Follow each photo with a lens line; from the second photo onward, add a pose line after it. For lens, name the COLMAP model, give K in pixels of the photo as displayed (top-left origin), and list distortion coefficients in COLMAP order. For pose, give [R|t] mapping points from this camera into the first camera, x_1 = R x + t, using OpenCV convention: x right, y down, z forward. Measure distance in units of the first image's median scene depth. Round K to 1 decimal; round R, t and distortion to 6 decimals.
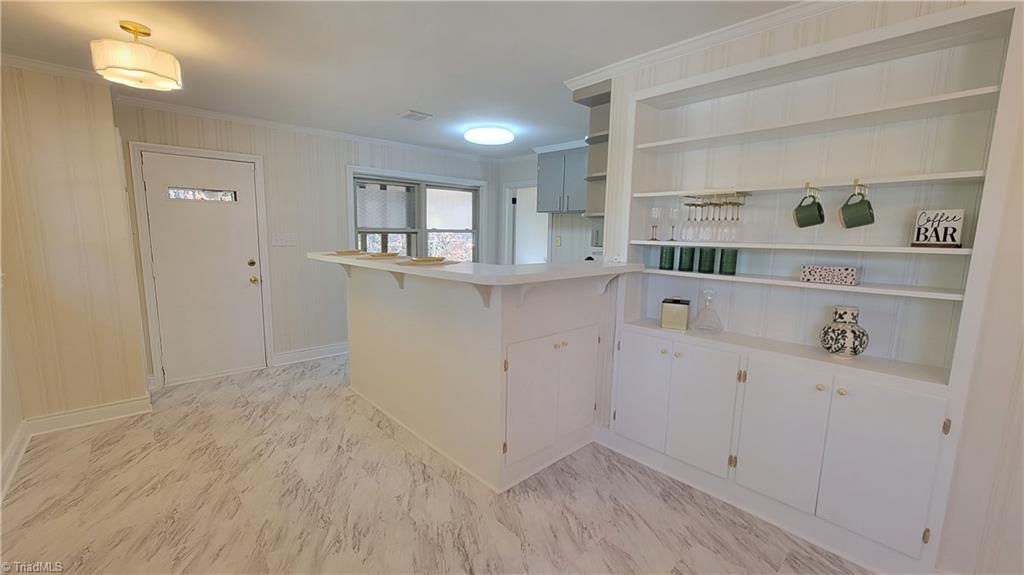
lens RADIAL K [[404.5, 0, 512.0], [0, 404.5, 287.5], [0, 0, 1]] dist [-0.000511, -0.000026]
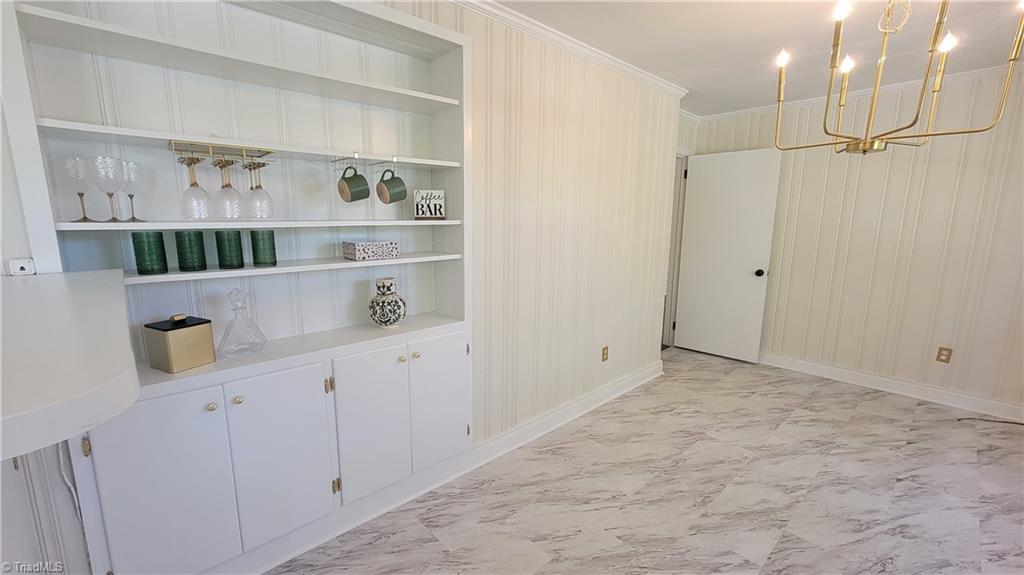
lens RADIAL K [[415.9, 0, 511.6], [0, 415.9, 291.3], [0, 0, 1]] dist [0.001455, 0.000069]
pose [[0.016709, -0.193378, 0.980982, -0.239816], [0.131008, 0.973084, 0.189589, -0.084883], [-0.991241, 0.125348, 0.041593, 0.639954]]
